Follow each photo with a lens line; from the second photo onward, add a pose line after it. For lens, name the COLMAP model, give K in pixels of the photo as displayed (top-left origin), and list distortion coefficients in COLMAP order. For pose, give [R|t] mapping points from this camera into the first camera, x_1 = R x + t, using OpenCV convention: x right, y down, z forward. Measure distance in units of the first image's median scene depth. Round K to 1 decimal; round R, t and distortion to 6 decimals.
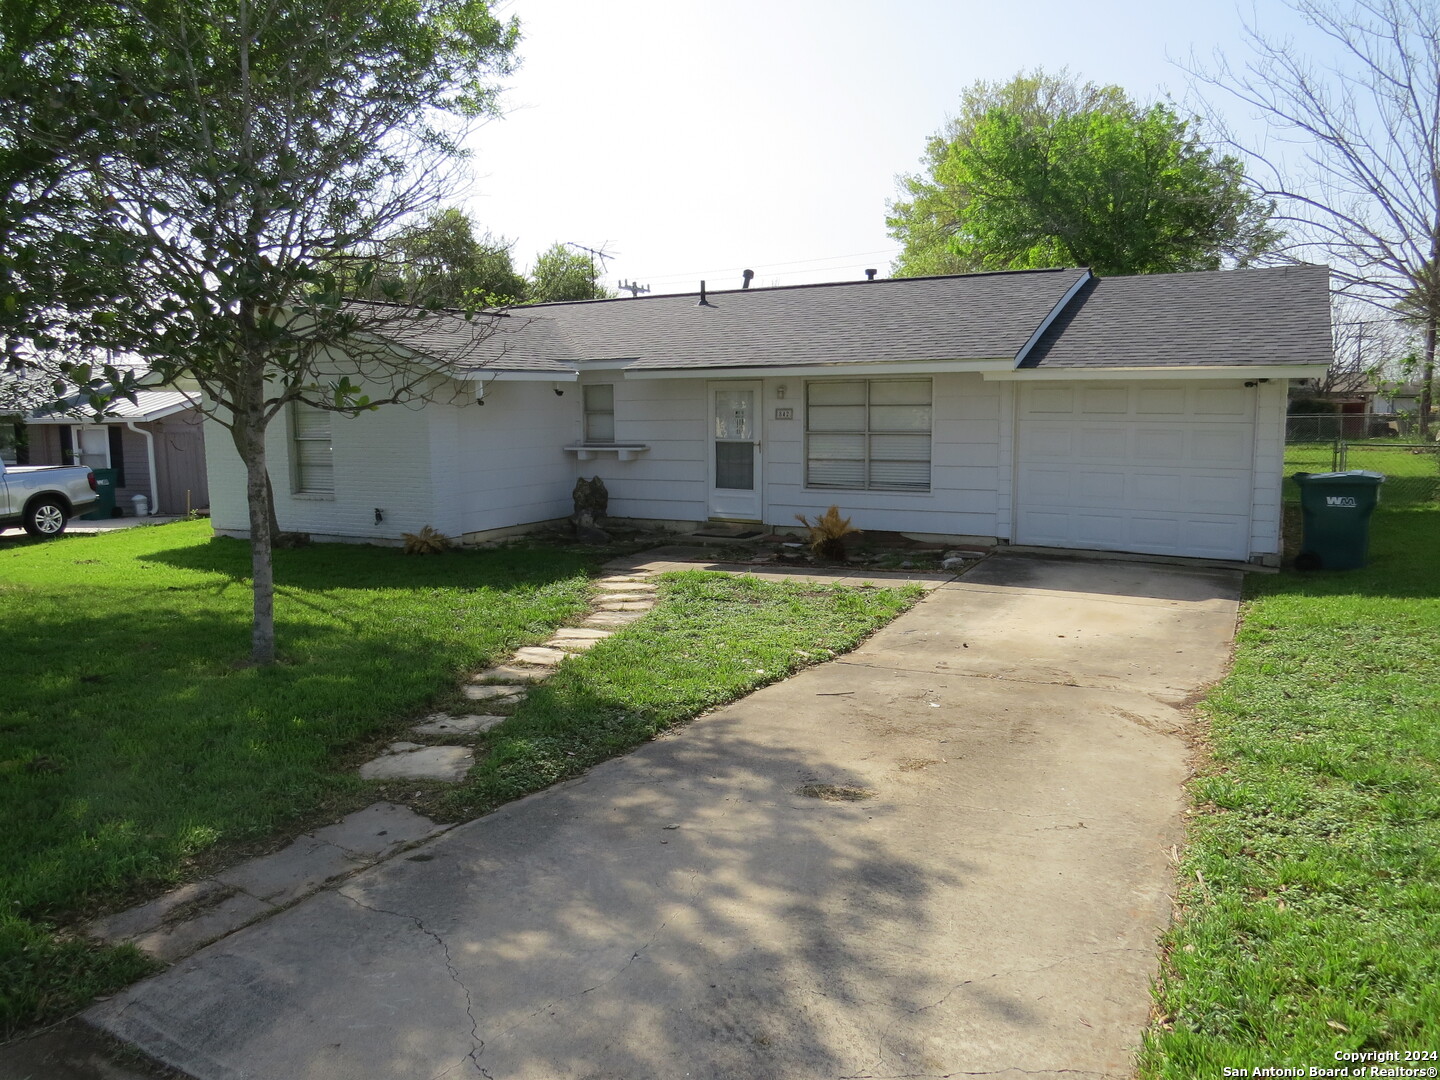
lens RADIAL K [[1056.3, 0, 720.0], [0, 1056.3, 540.0], [0, 0, 1]] dist [-0.007047, 0.002086]
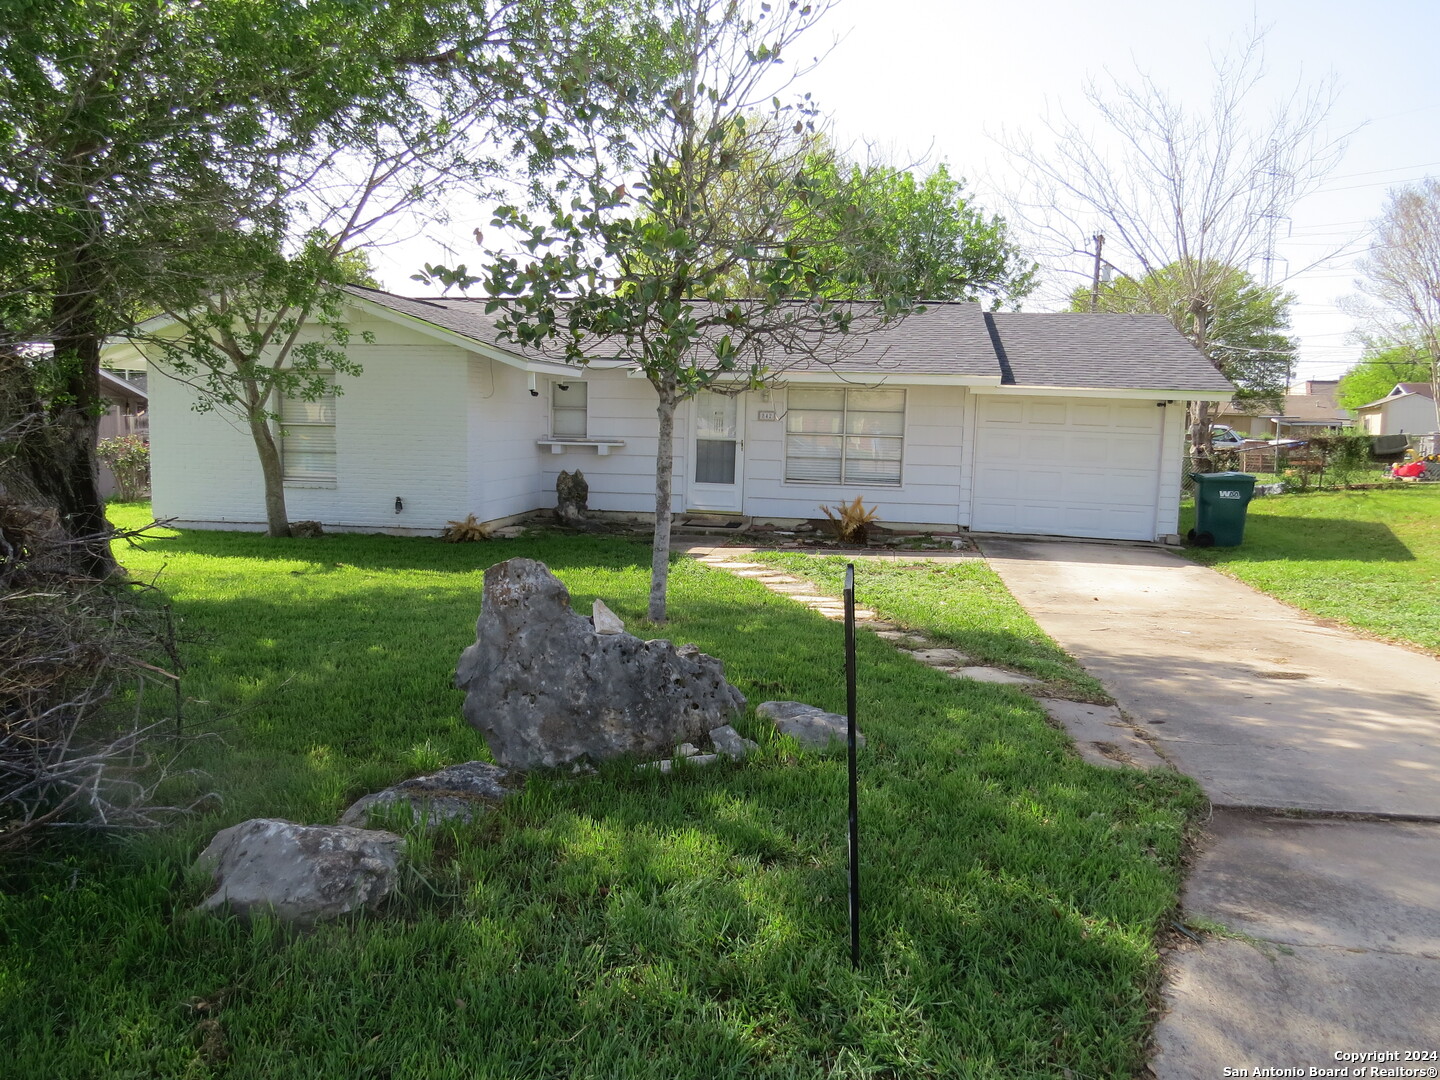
lens RADIAL K [[1056.3, 0, 720.0], [0, 1056.3, 540.0], [0, 0, 1]] dist [-0.007047, 0.002086]
pose [[0.940937, -0.005017, 0.338544, -0.381273], [0.008756, 0.999916, -0.009518, 0.022451], [-0.338468, 0.011920, 0.940902, -0.027770]]
